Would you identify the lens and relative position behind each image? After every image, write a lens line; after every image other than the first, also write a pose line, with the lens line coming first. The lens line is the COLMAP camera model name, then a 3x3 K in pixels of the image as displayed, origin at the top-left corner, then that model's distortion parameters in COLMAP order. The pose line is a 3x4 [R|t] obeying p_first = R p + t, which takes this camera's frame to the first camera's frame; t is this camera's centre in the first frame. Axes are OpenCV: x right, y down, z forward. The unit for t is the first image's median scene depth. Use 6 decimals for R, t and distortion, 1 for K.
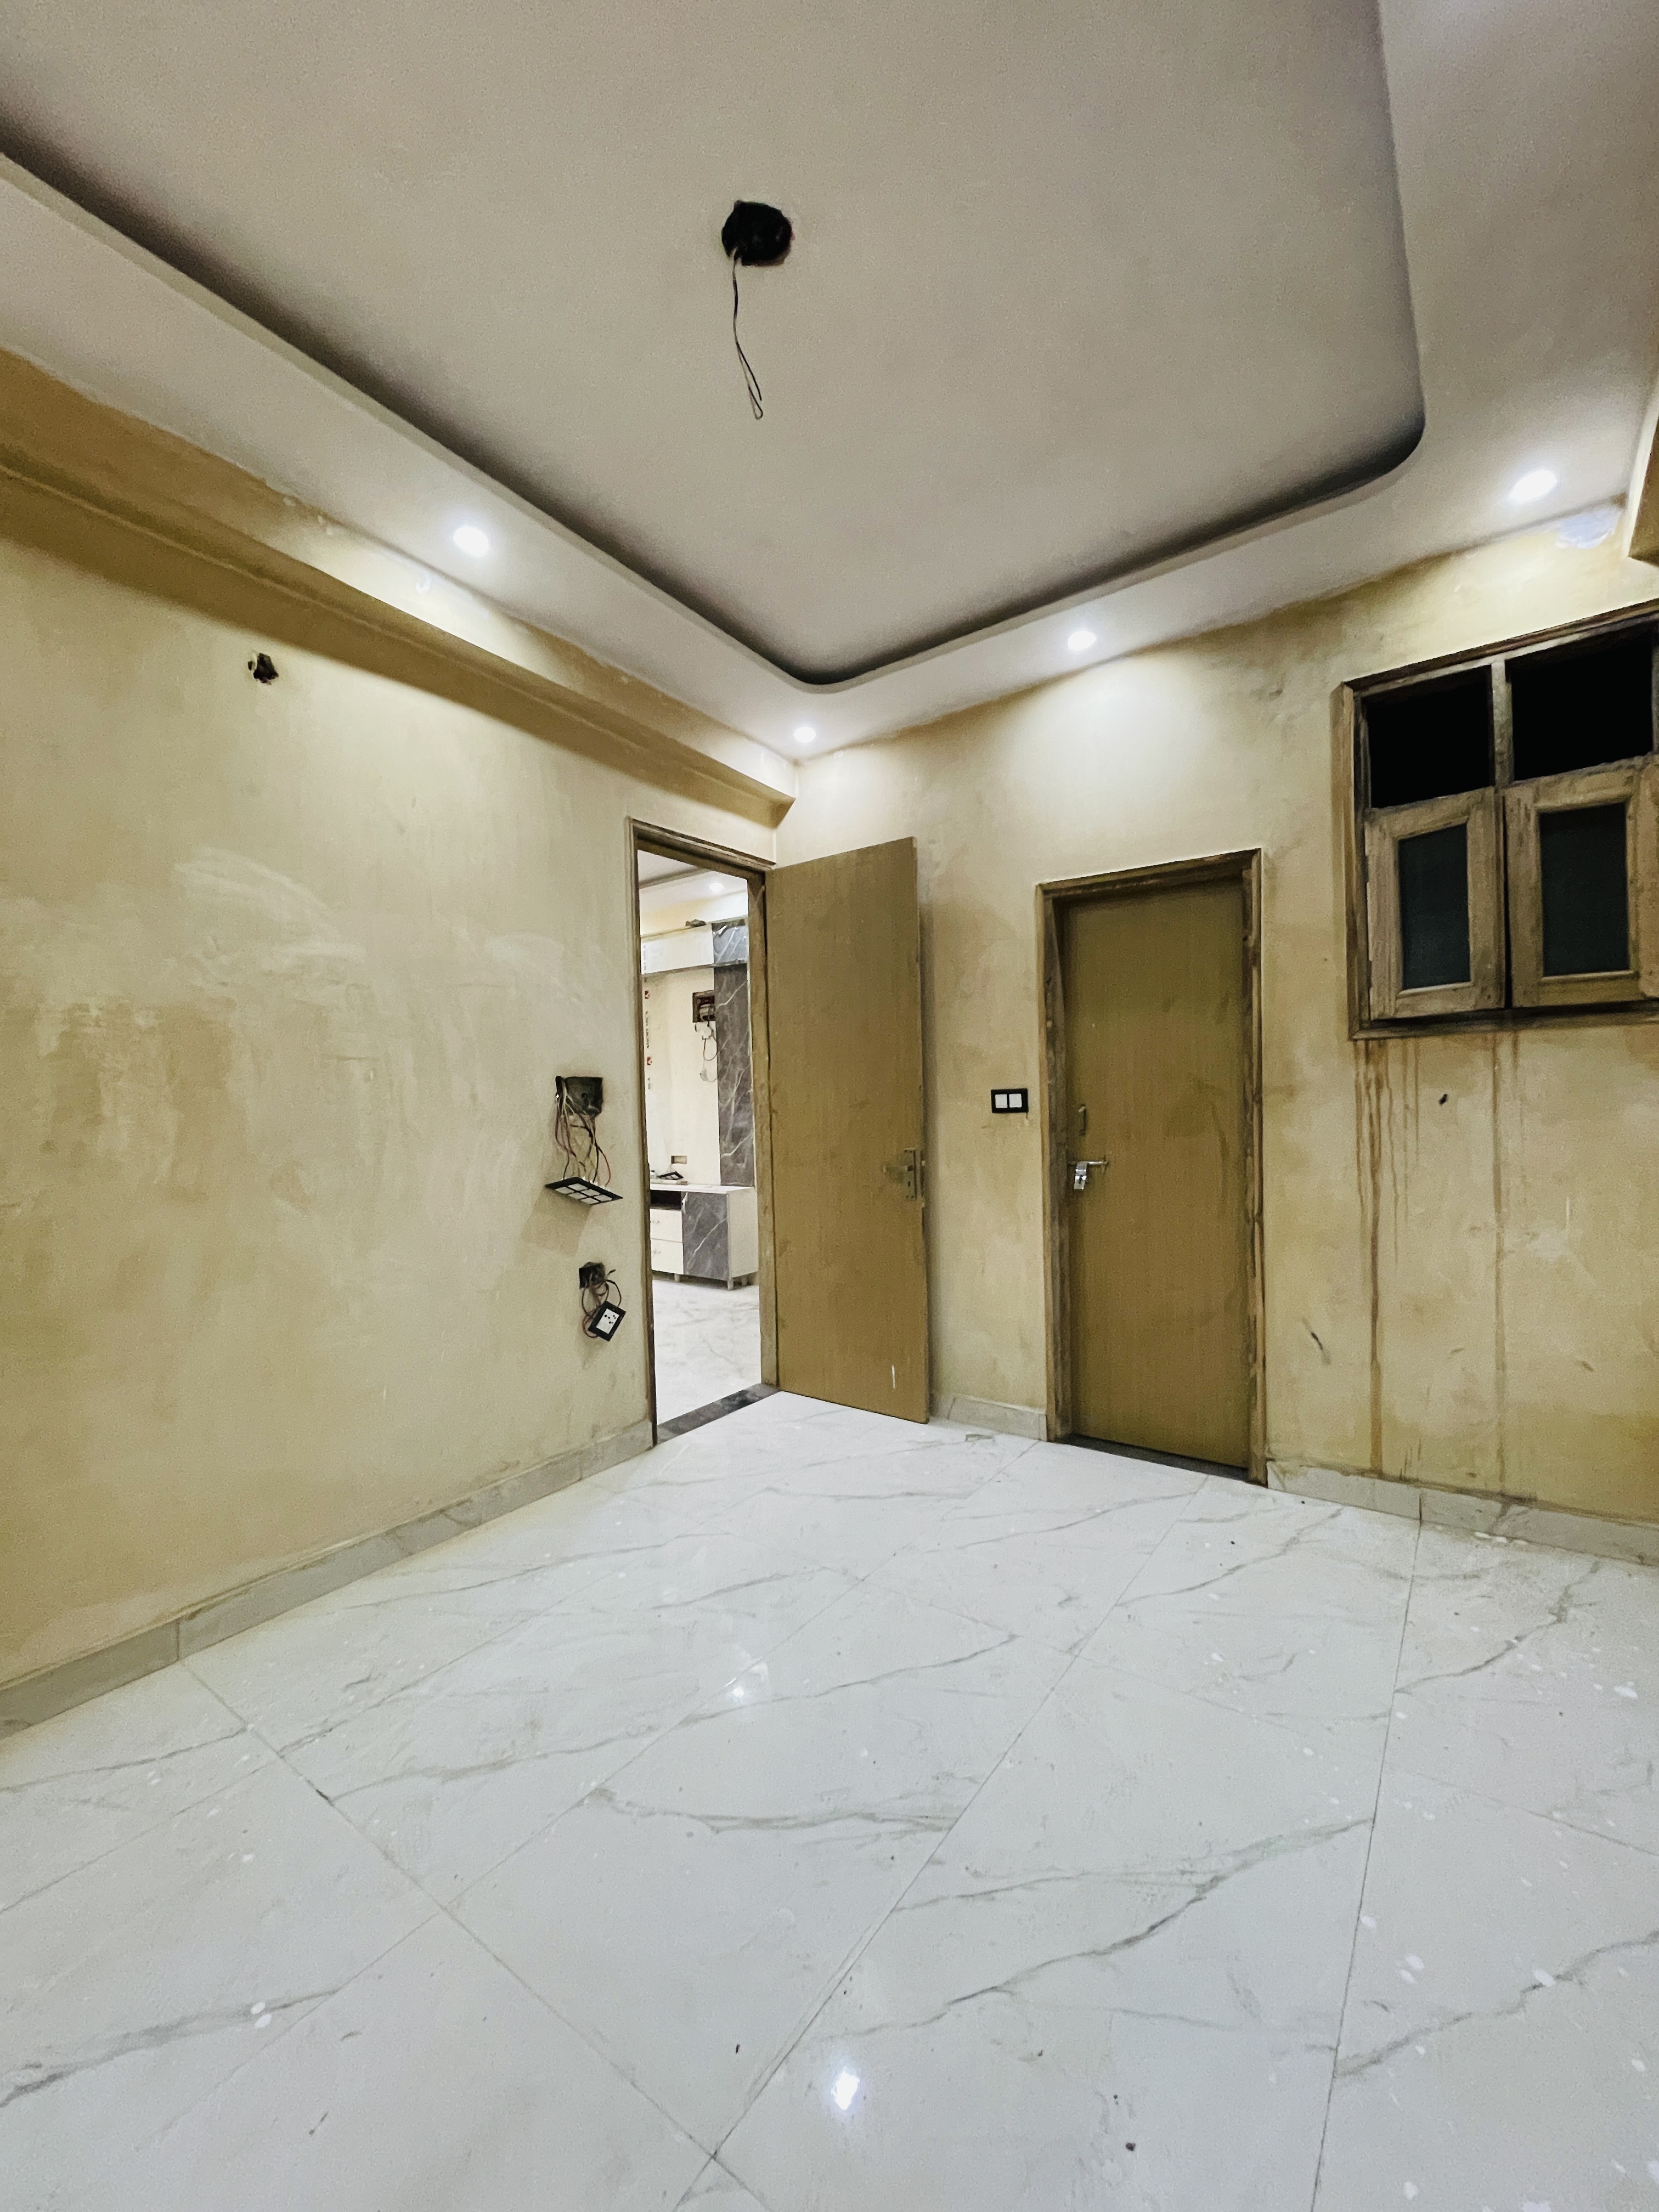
lens RADIAL K [[894.1, 0, 842.2], [0, 894.1, 1106.8], [0, 0, 1]] dist [-0.000311, -0.000077]
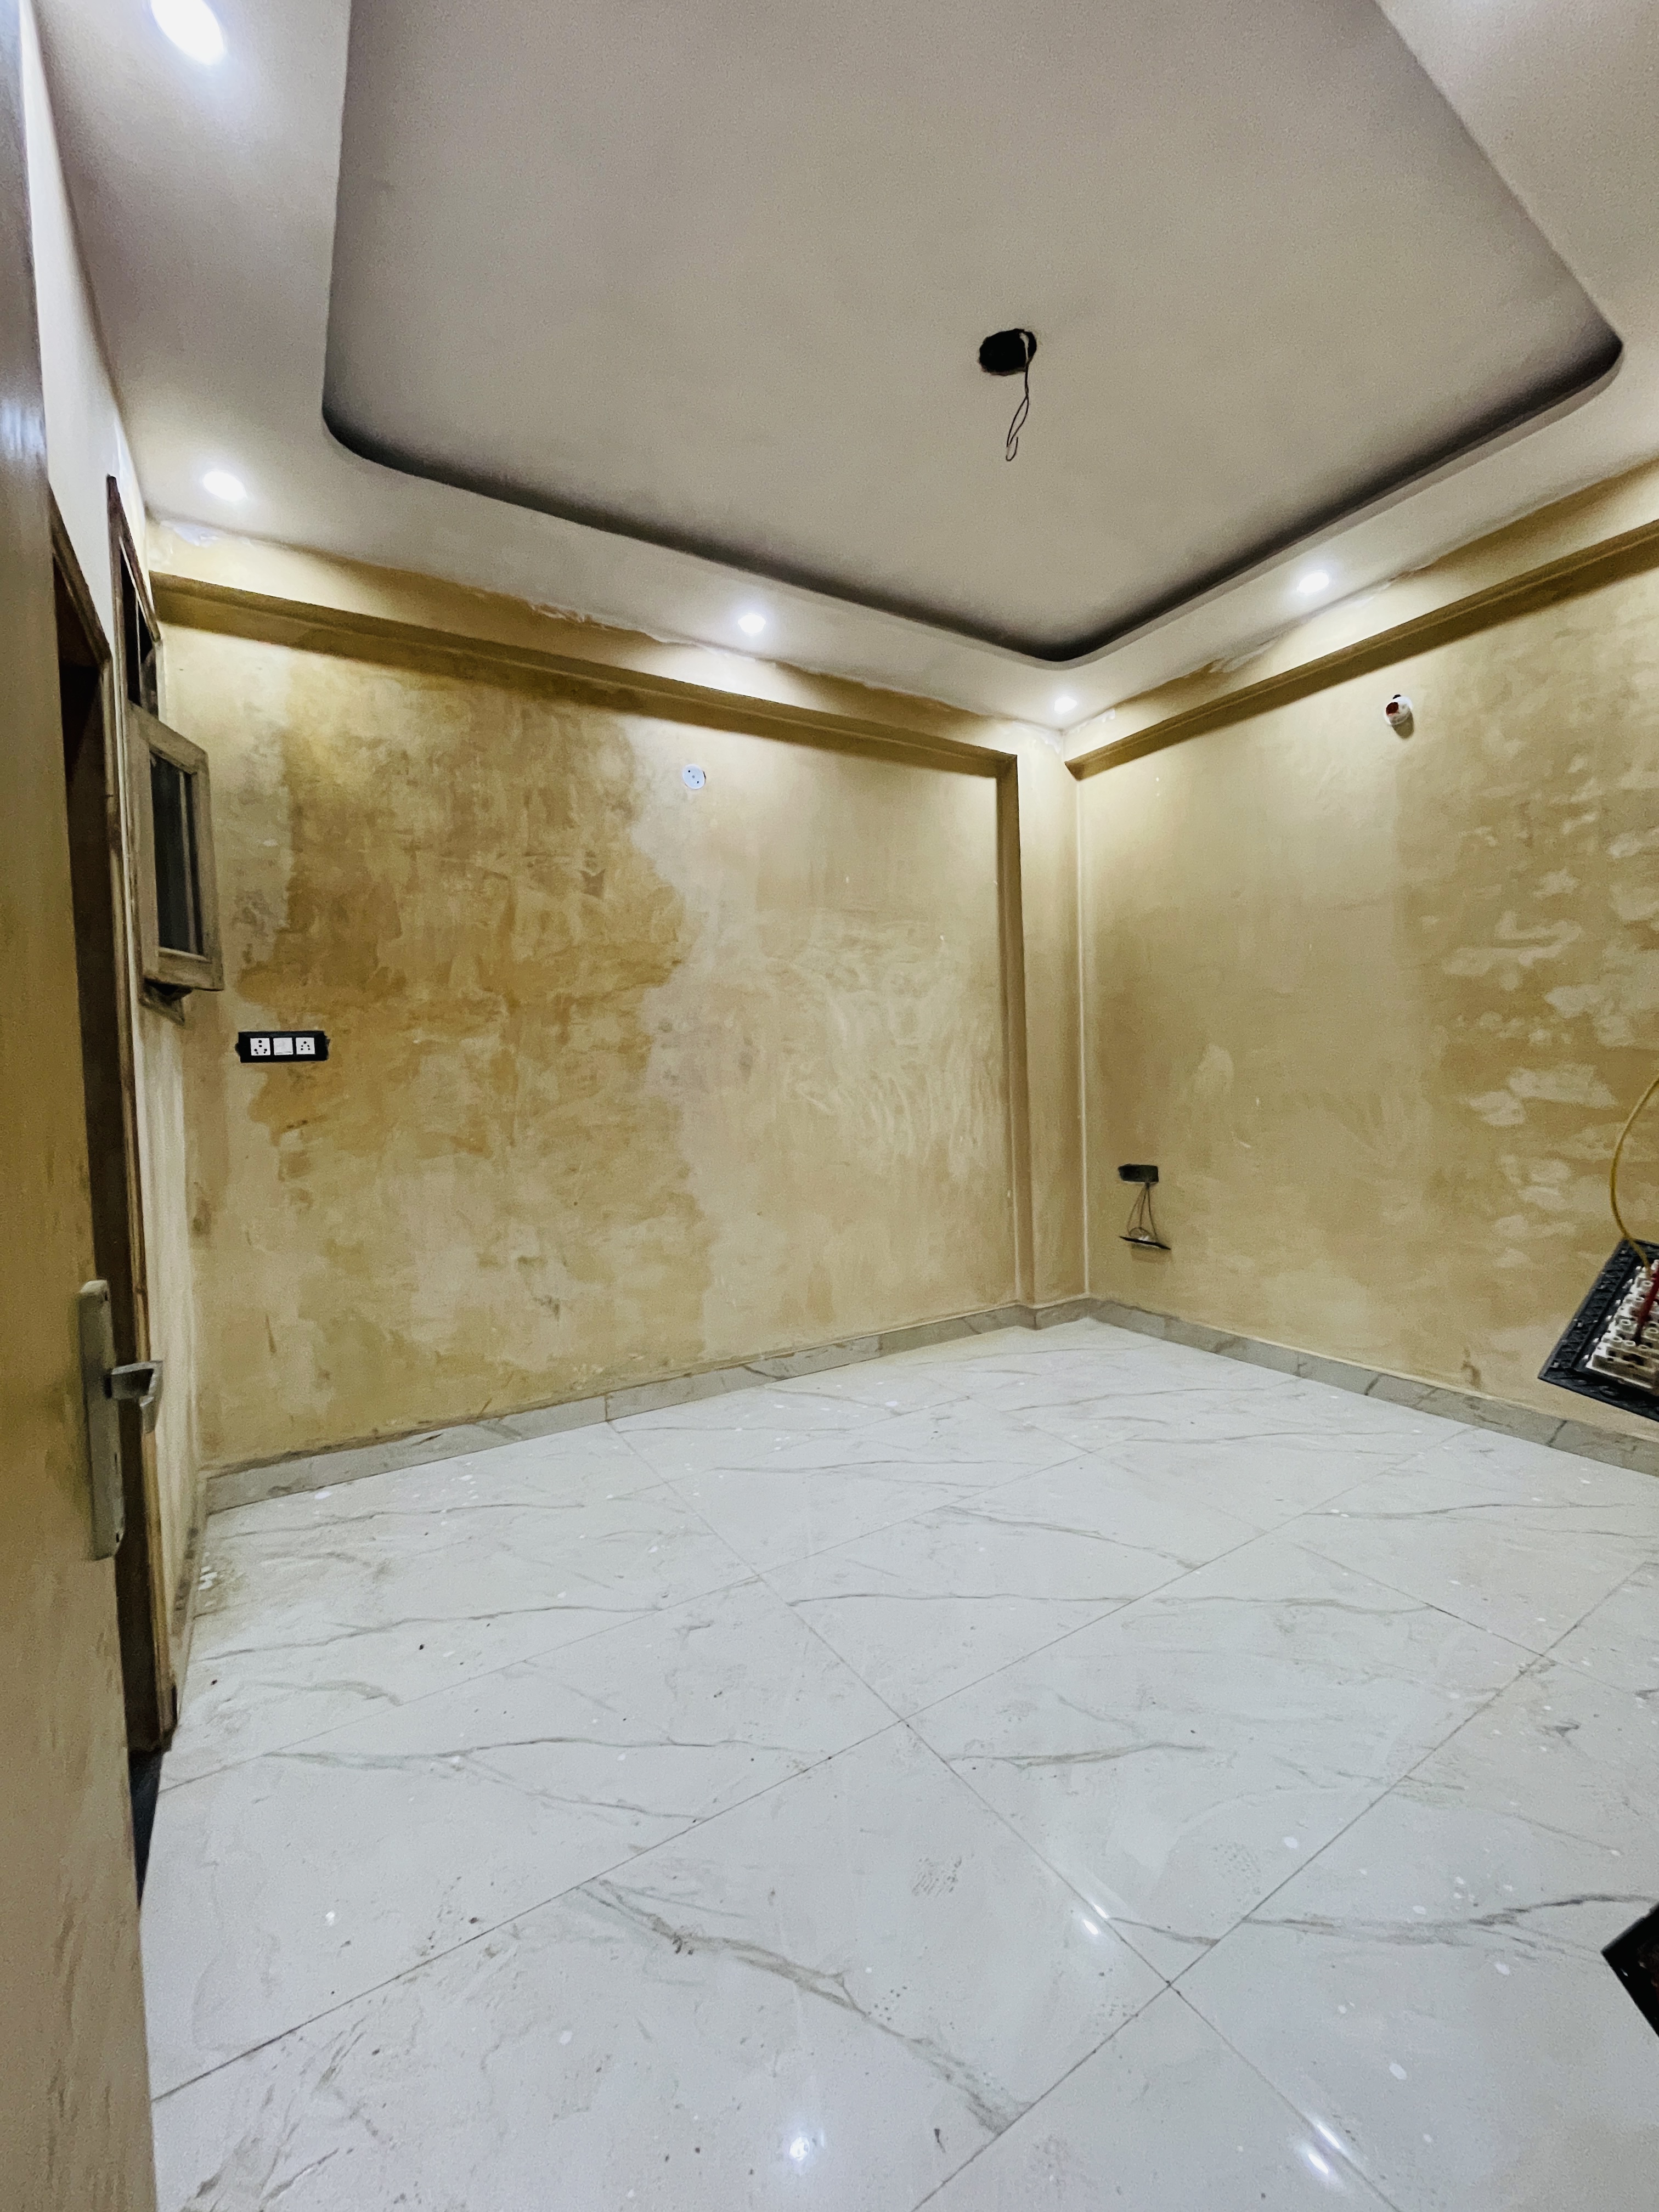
lens RADIAL K [[894.1, 0, 842.2], [0, 894.1, 1106.8], [0, 0, 1]] dist [-0.000311, -0.000077]
pose [[-0.929512, 0.038301, 0.366797, -0.214701], [0.053928, 0.998018, 0.032445, 0.019862], [-0.364827, 0.049939, -0.929735, 1.674669]]
